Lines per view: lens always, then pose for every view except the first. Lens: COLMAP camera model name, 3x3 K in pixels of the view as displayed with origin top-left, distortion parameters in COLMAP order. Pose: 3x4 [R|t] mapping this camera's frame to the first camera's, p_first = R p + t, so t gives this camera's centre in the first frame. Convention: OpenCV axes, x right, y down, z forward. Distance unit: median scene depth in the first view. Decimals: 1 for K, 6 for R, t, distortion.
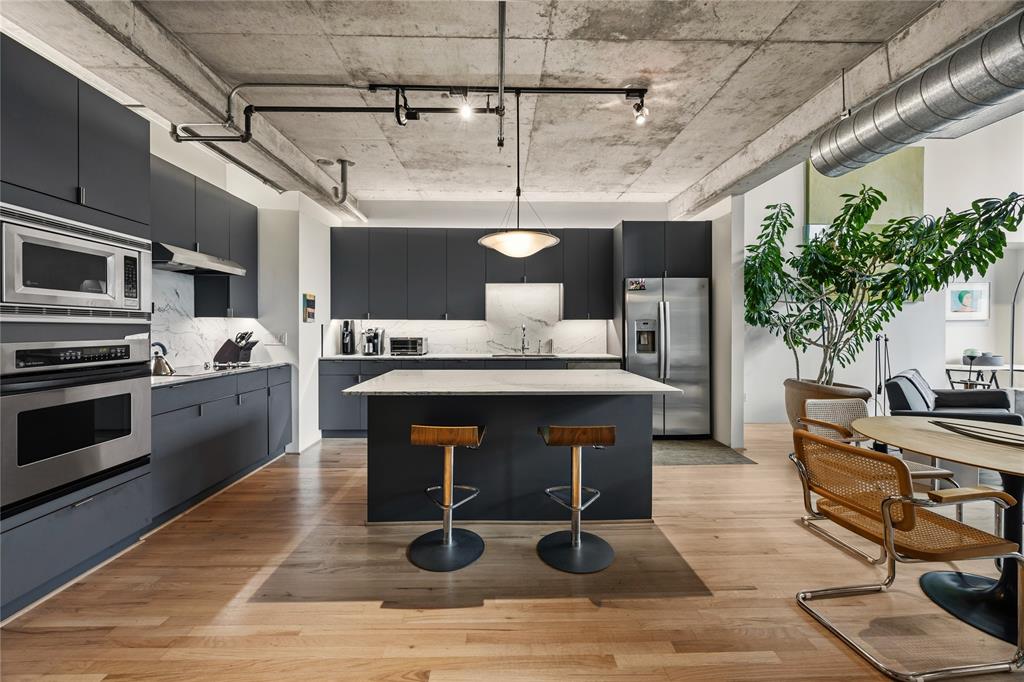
lens RADIAL K [[391.4, 0, 506.0], [0, 391.4, 333.0], [0, 0, 1]] dist [-0.000668, -0.000301]
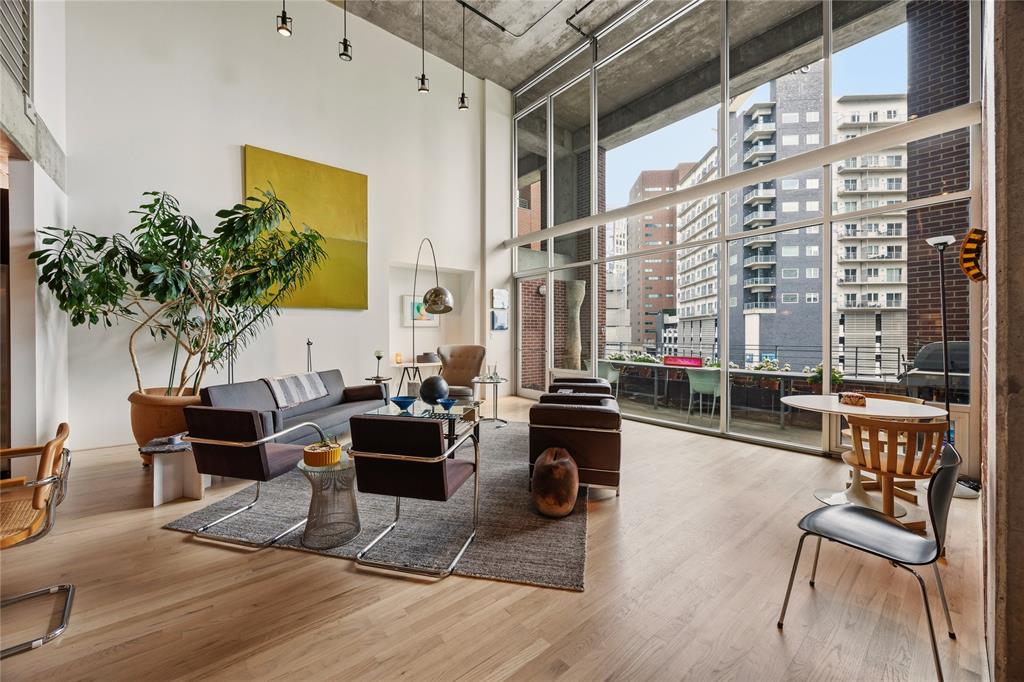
lens RADIAL K [[389.0, 0, 510.1], [0, 389.0, 335.3], [0, 0, 1]] dist [-0.001124, -0.000509]
pose [[0.781918, 0.001077, 0.623380, 1.212544], [0.002511, 0.999985, -0.004877, 0.003062], [-0.623376, 0.005379, 0.781903, -0.285161]]
